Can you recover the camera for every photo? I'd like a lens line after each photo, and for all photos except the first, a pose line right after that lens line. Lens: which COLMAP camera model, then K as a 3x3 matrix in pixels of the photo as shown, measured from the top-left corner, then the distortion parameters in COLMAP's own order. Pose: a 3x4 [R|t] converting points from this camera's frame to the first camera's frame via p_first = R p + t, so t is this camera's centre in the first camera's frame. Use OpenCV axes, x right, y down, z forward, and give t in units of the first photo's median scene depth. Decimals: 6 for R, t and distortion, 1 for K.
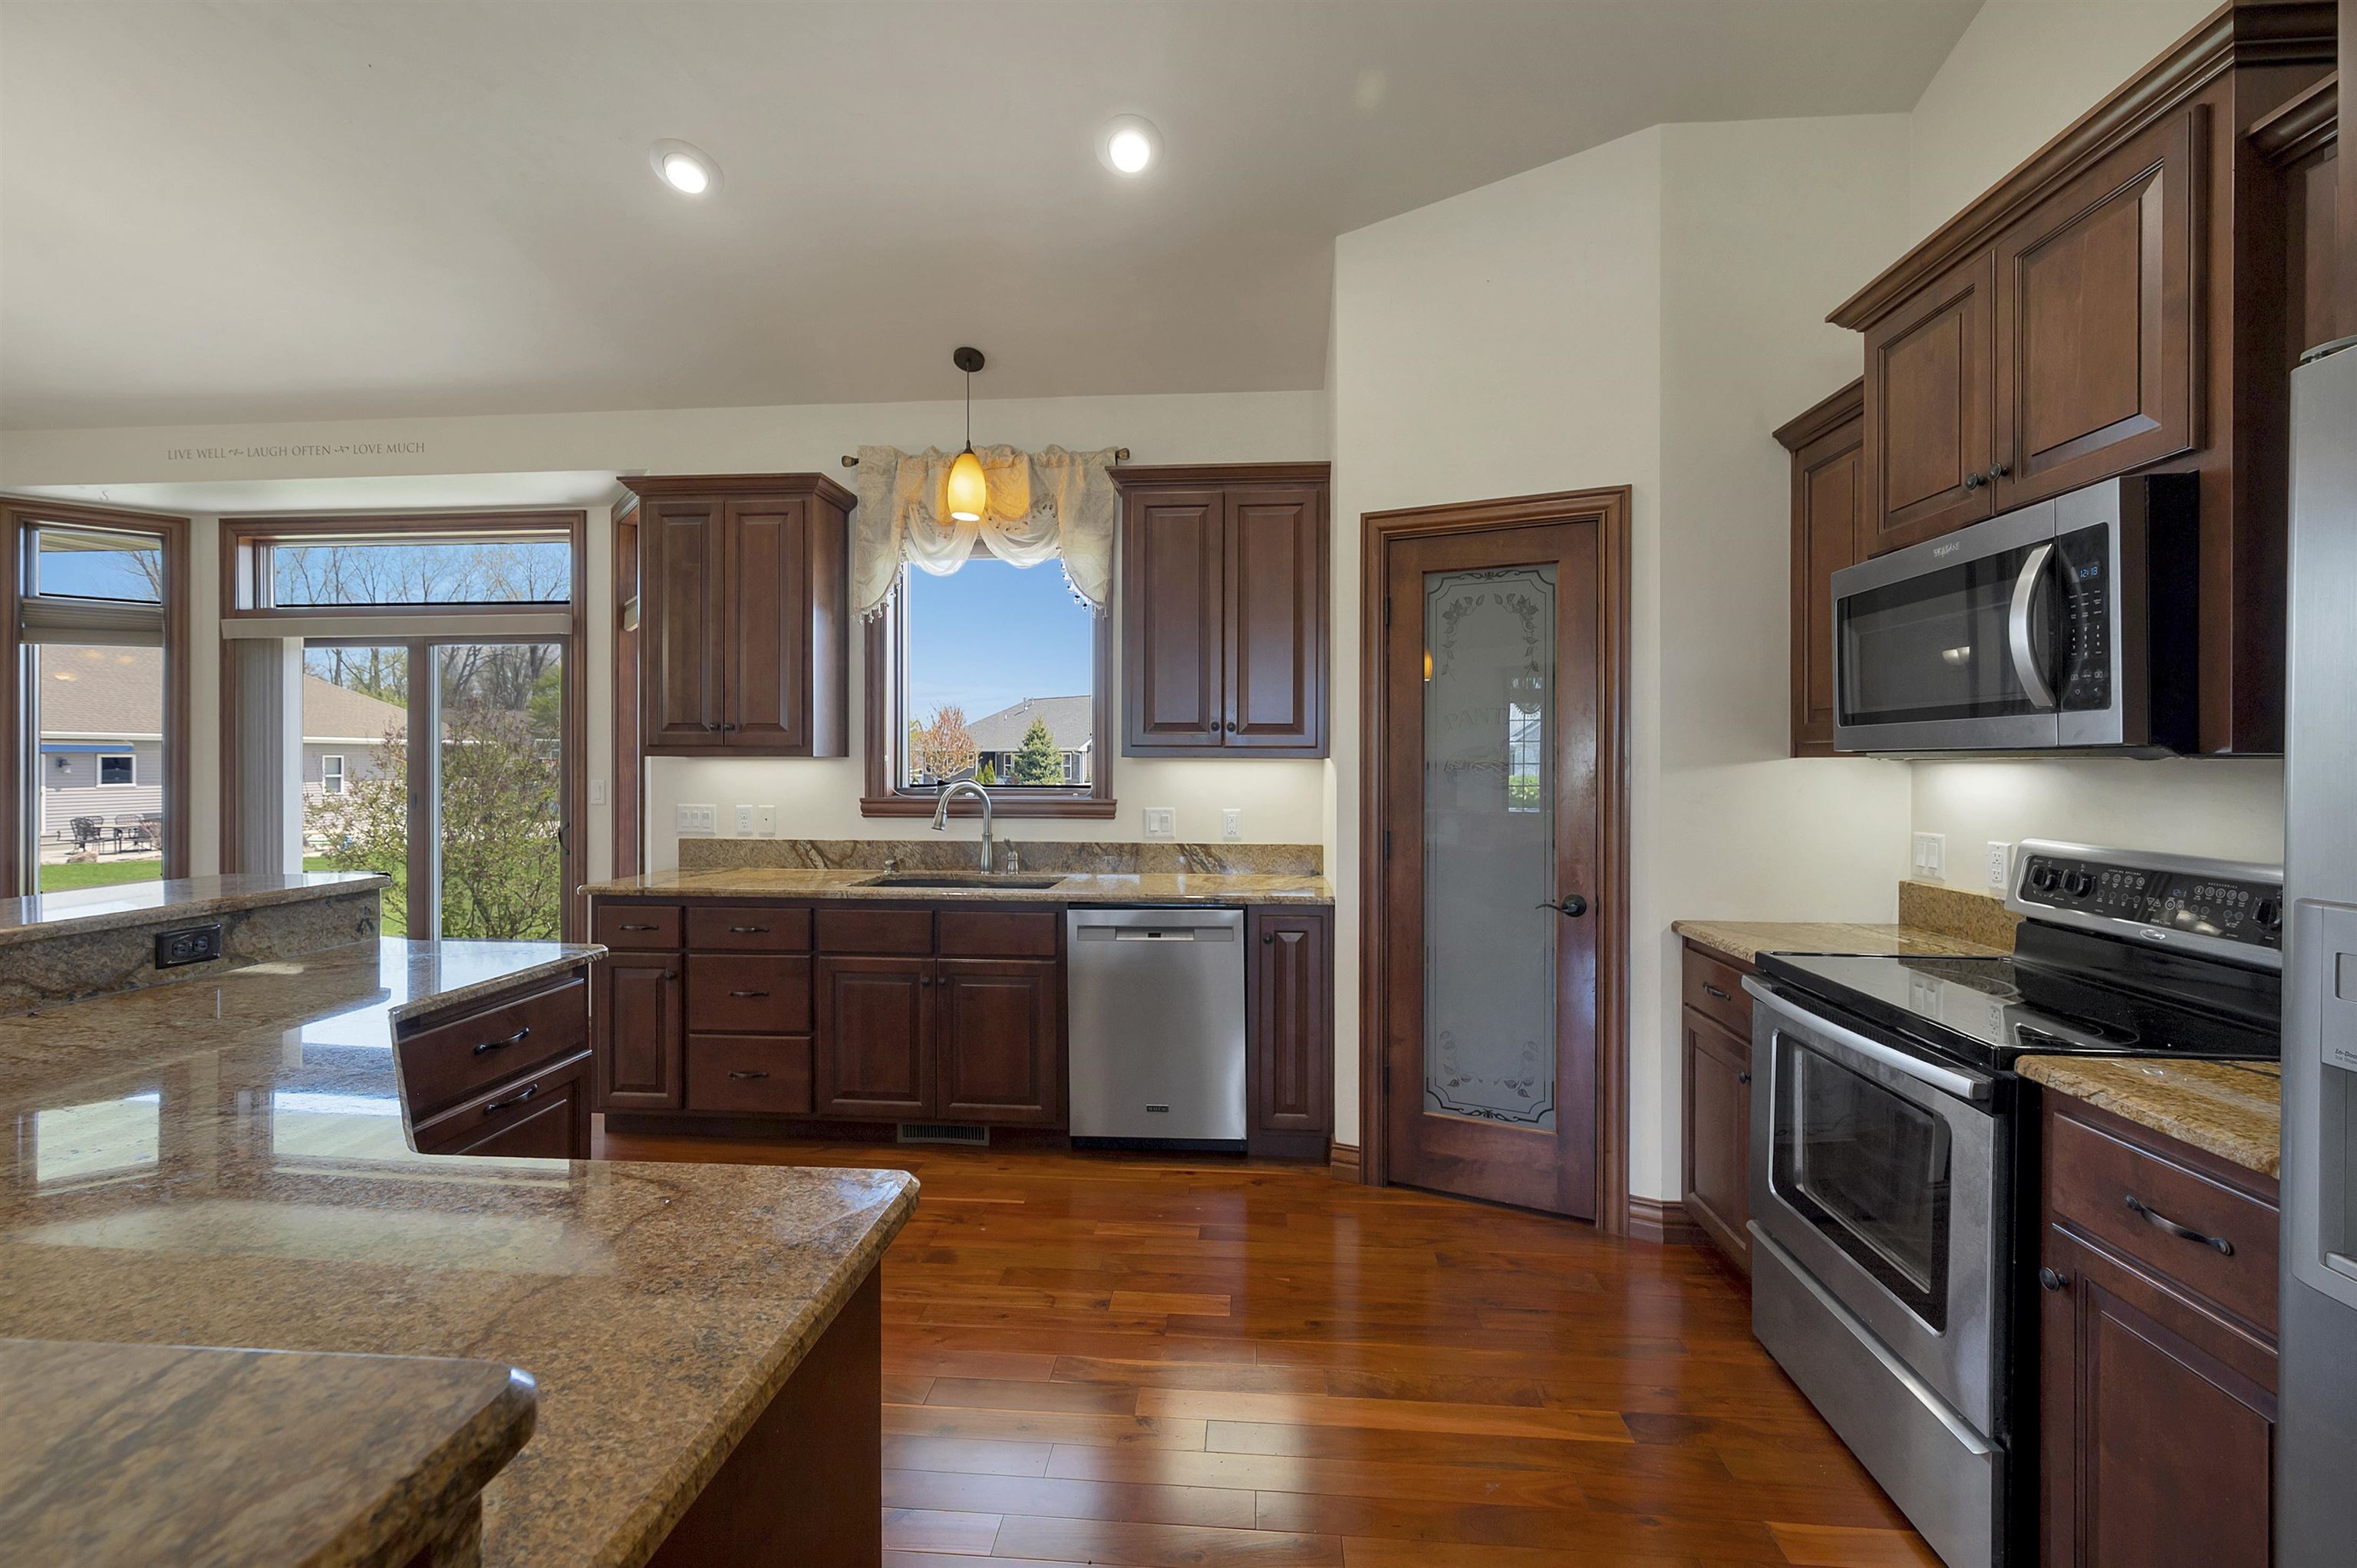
lens RADIAL K [[958.5, 0, 1183.6], [0, 958.5, 754.8], [0, 0, 1]] dist [-0.000222, -0.001027]
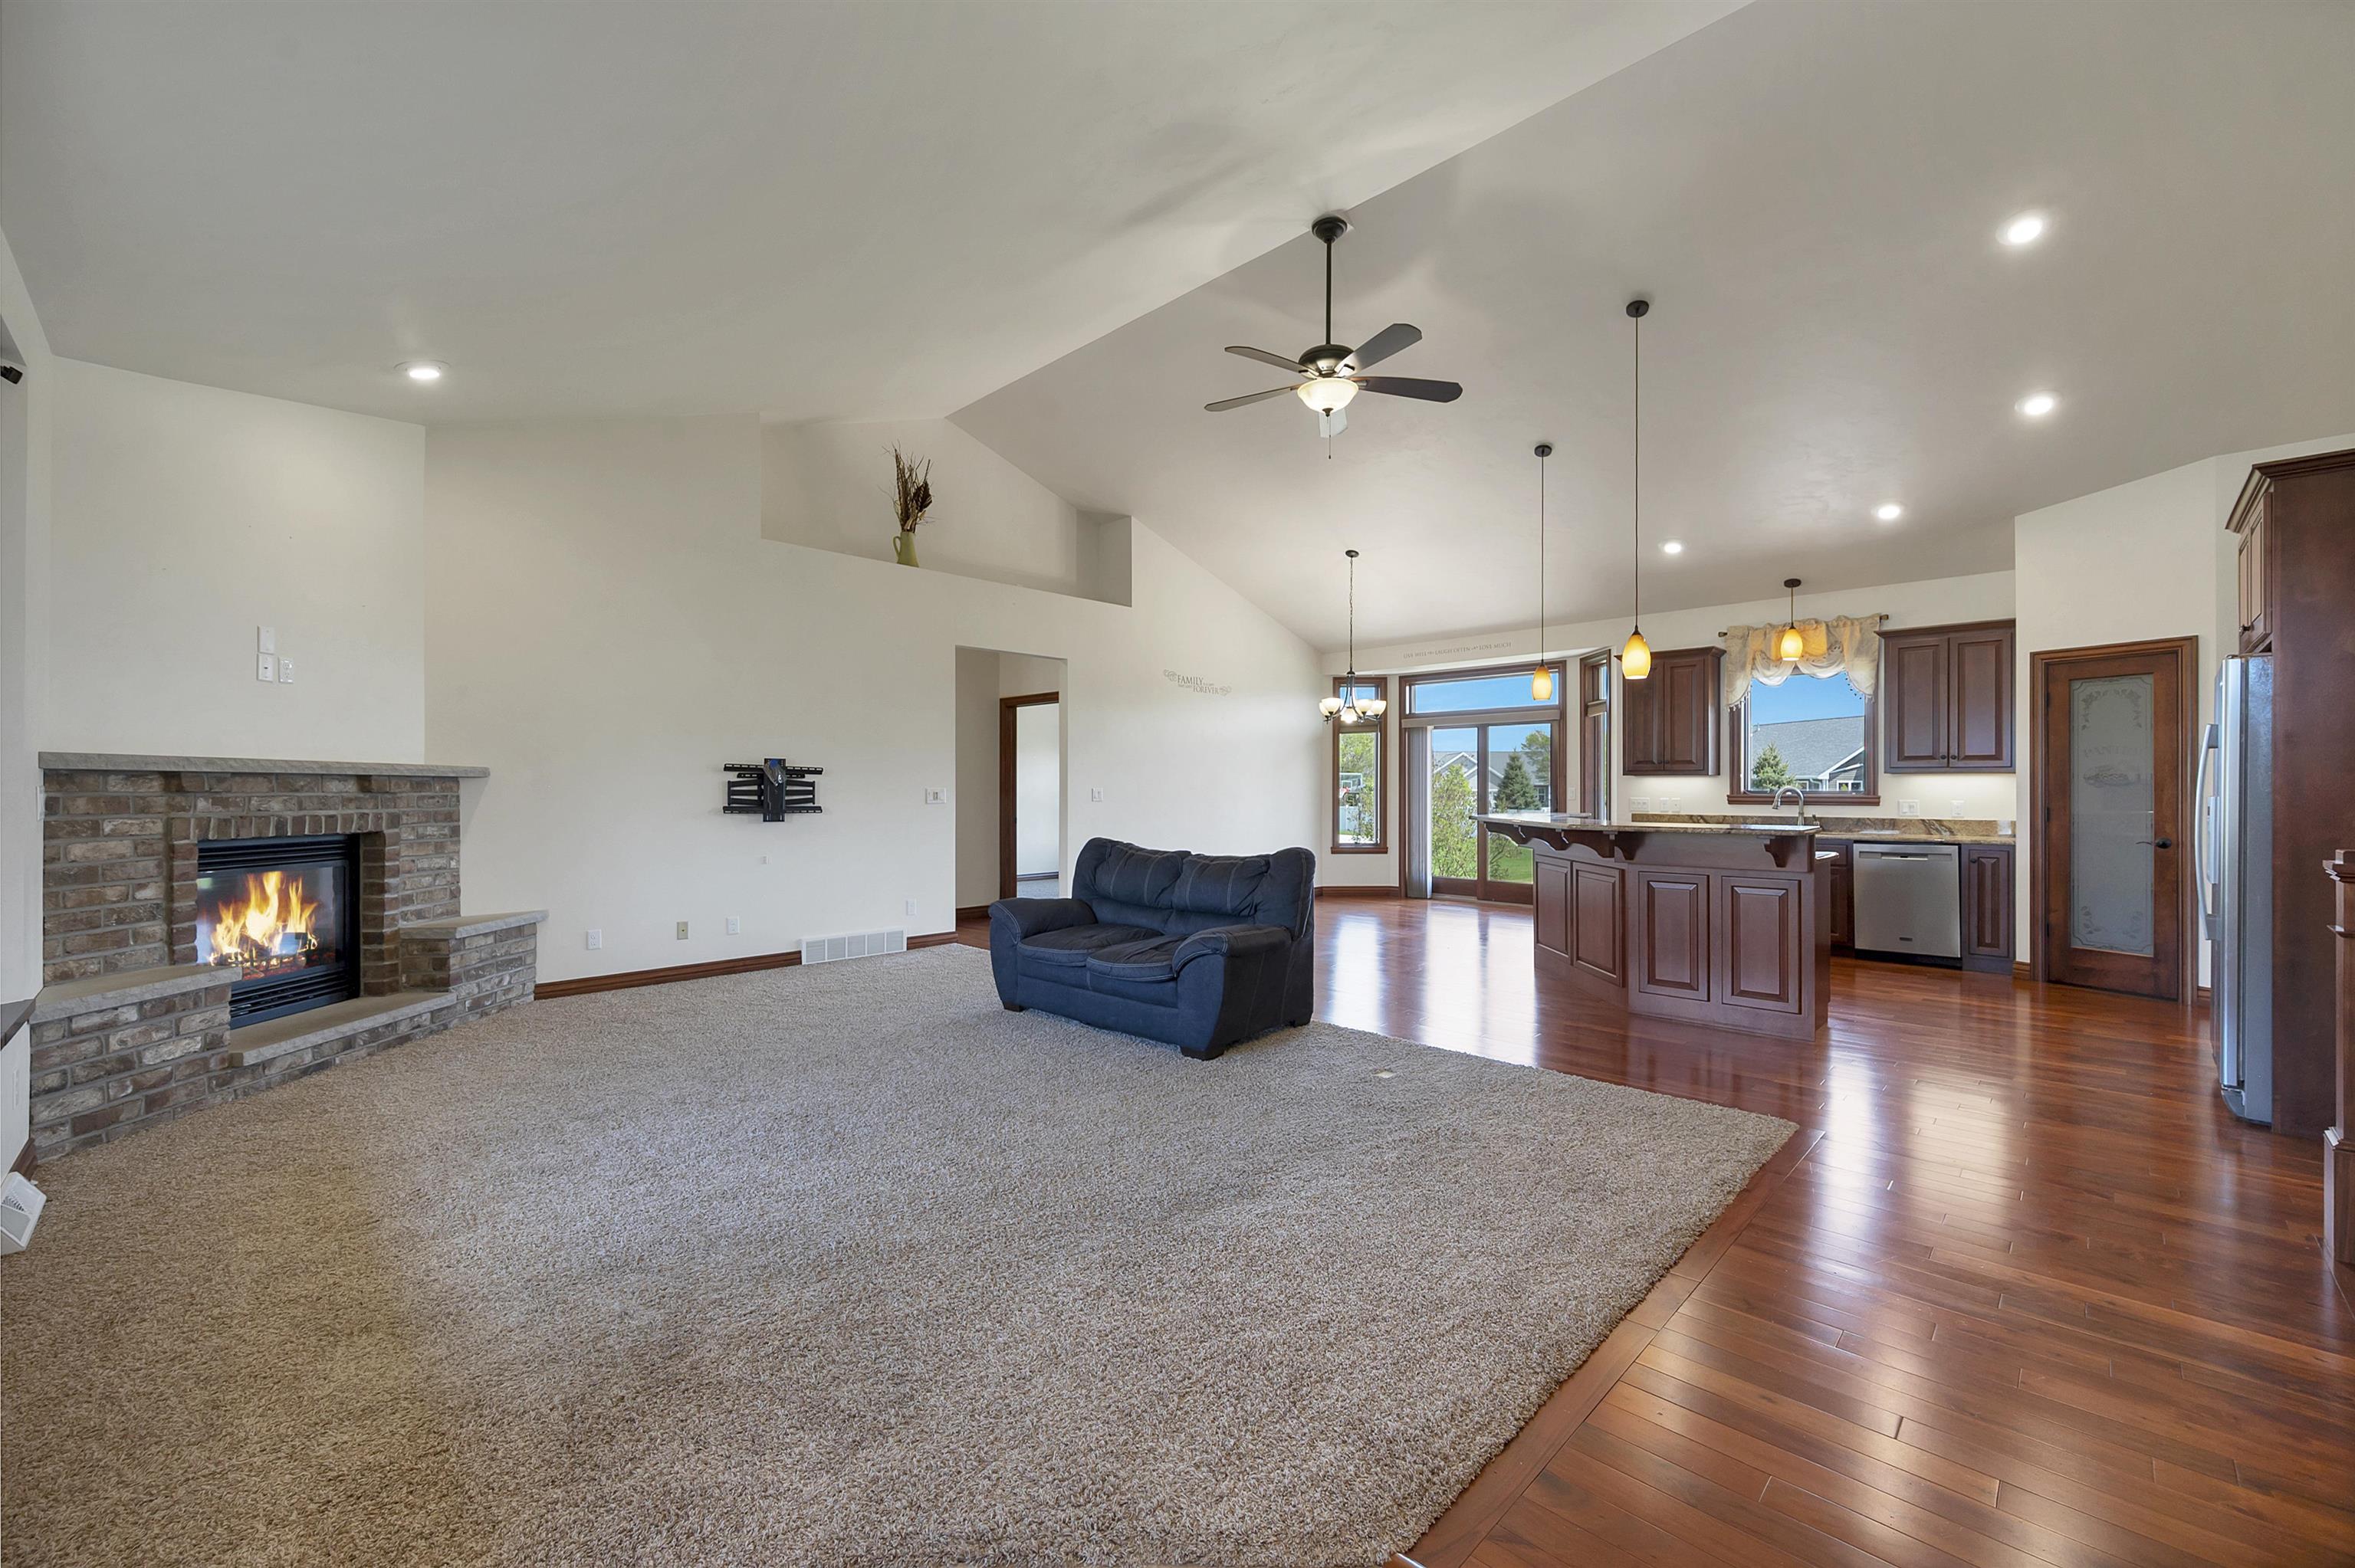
lens RADIAL K [[951.3, 0, 1188.7], [0, 951.3, 787.3], [0, 0, 1]] dist [0.001378, -0.000582]
pose [[0.771927, -0.002670, -0.635706, 0.083570], [0.005066, 0.999985, 0.001951, 0.020979], [0.635691, -0.004727, 0.771929, -1.566735]]
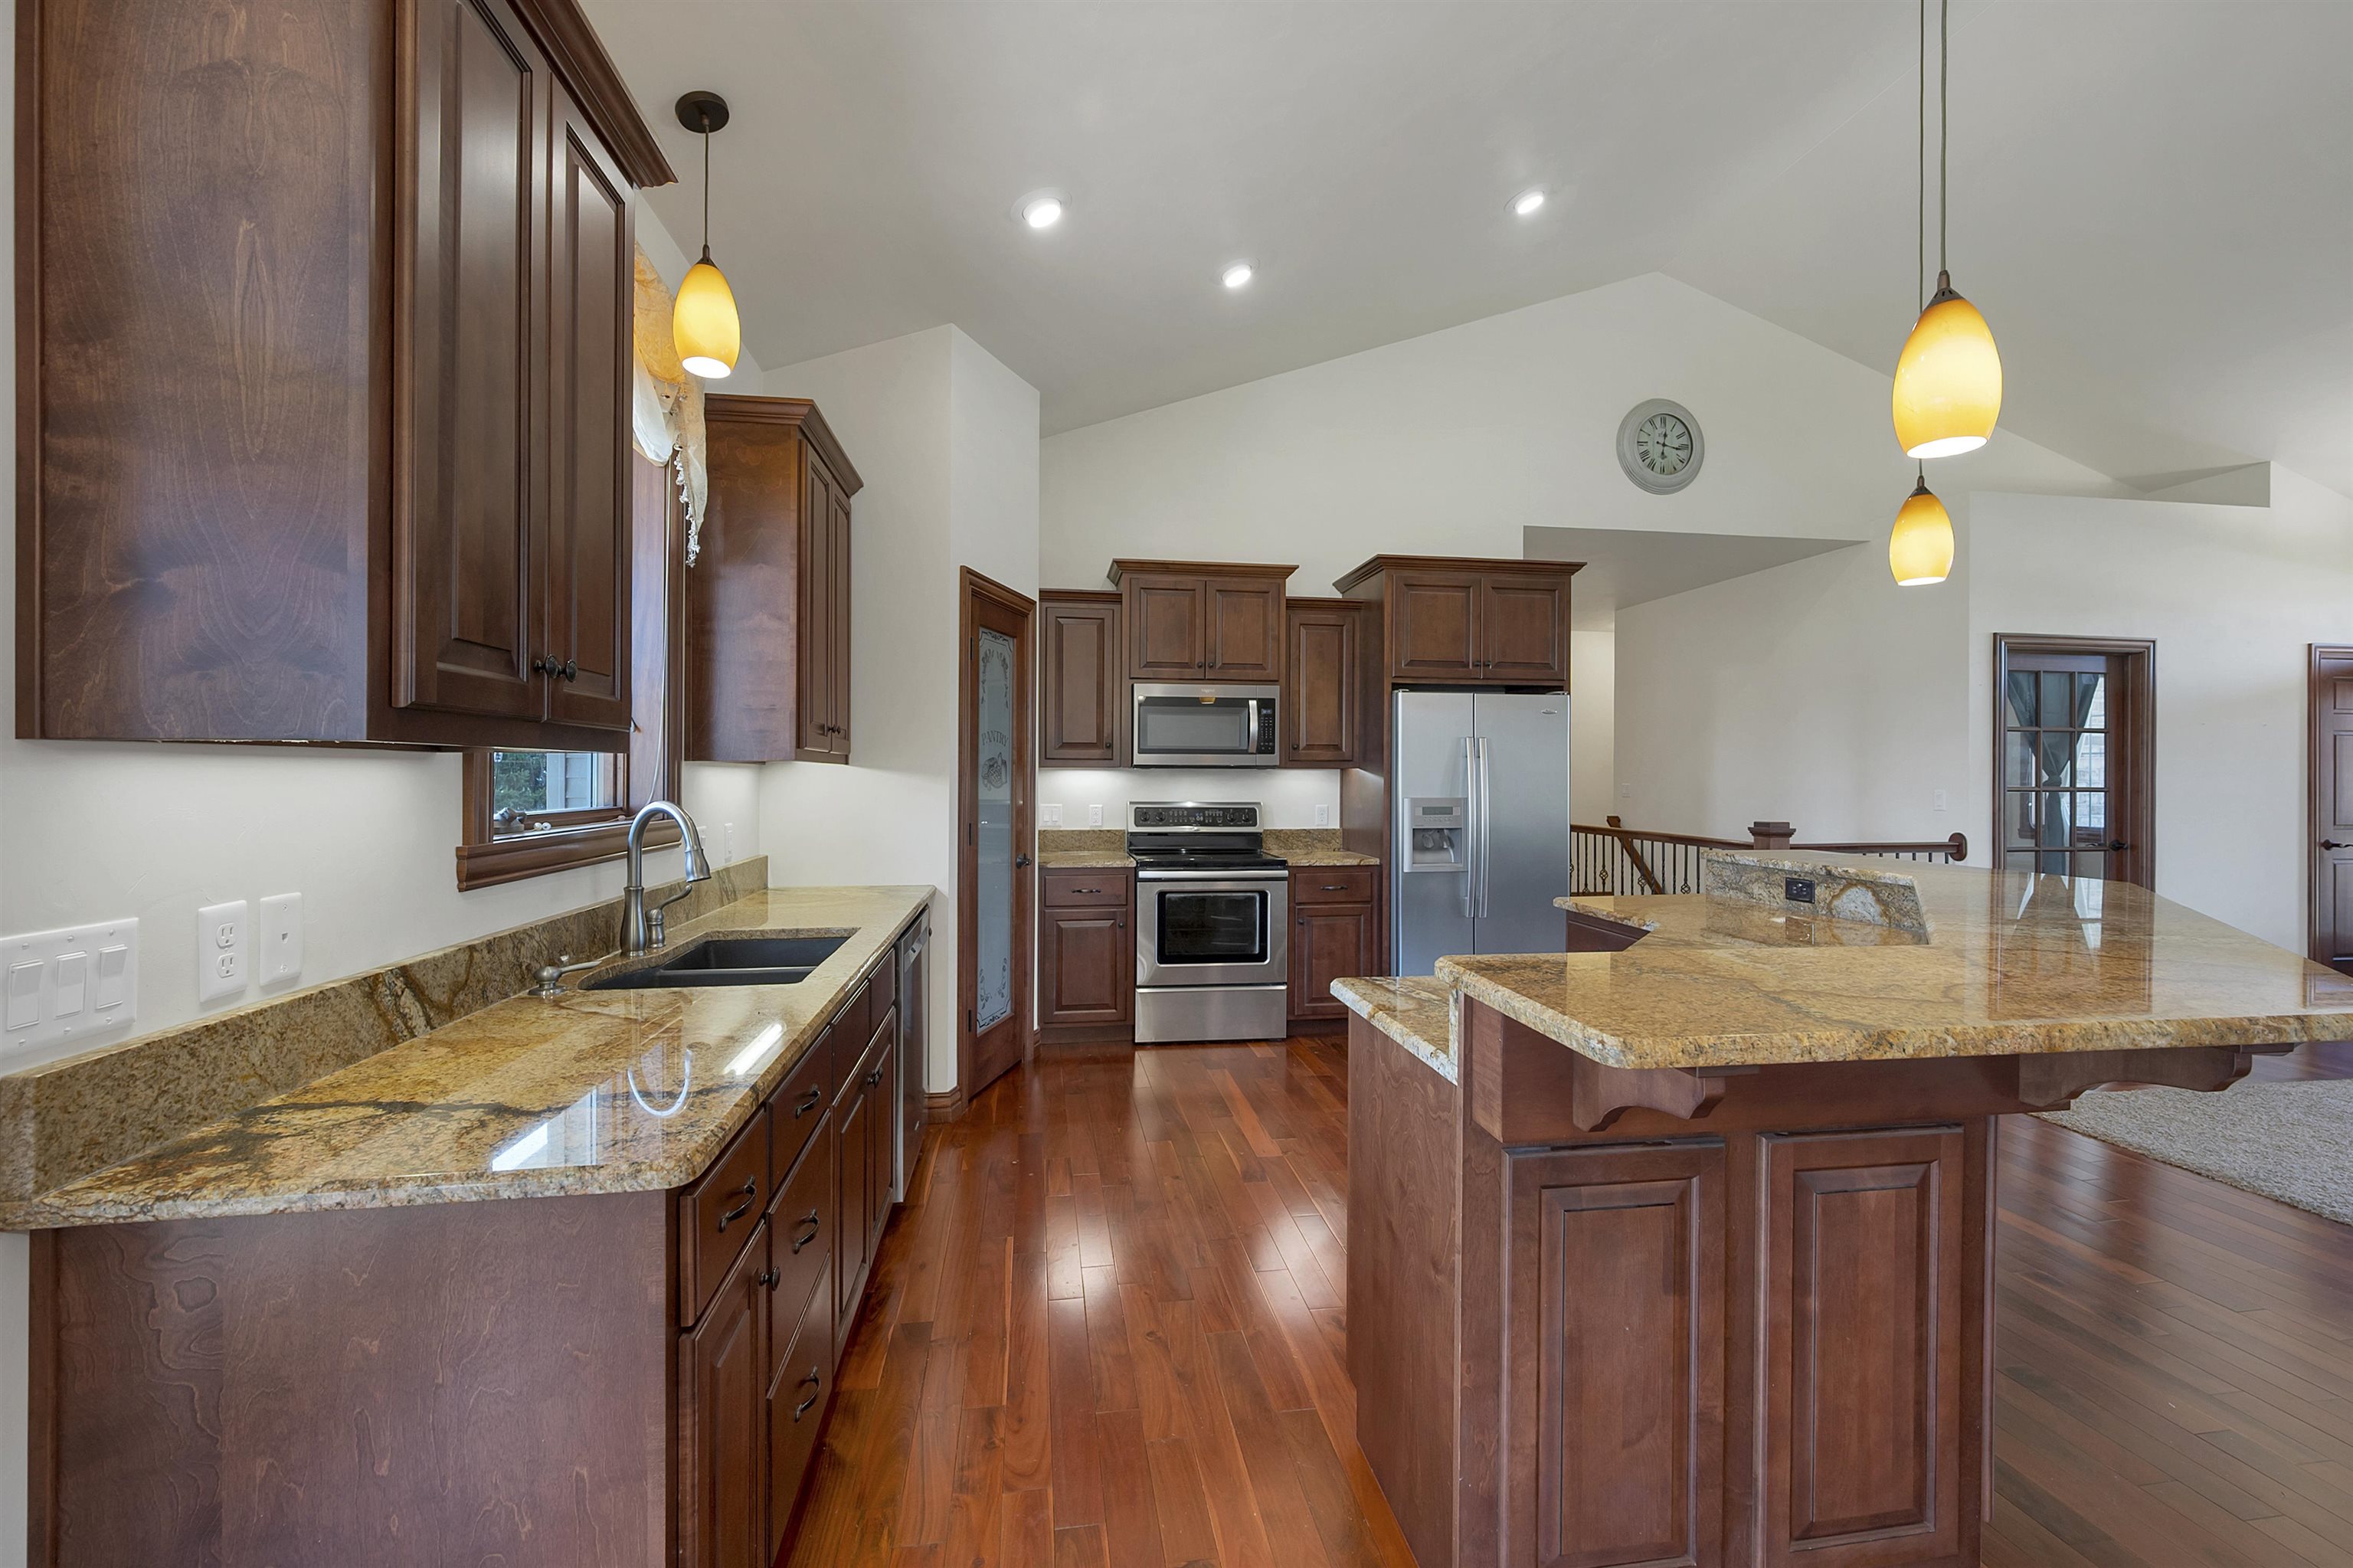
lens RADIAL K [[950.7, 0, 1189.0], [0, 950.7, 774.3], [0, 0, 1]] dist [0.001378, -0.000582]
pose [[-0.227002, -0.005668, 0.973878, -0.983391], [-0.010722, 0.999937, 0.003321, 0.007253], [-0.973835, -0.009688, -0.227048, 0.914992]]
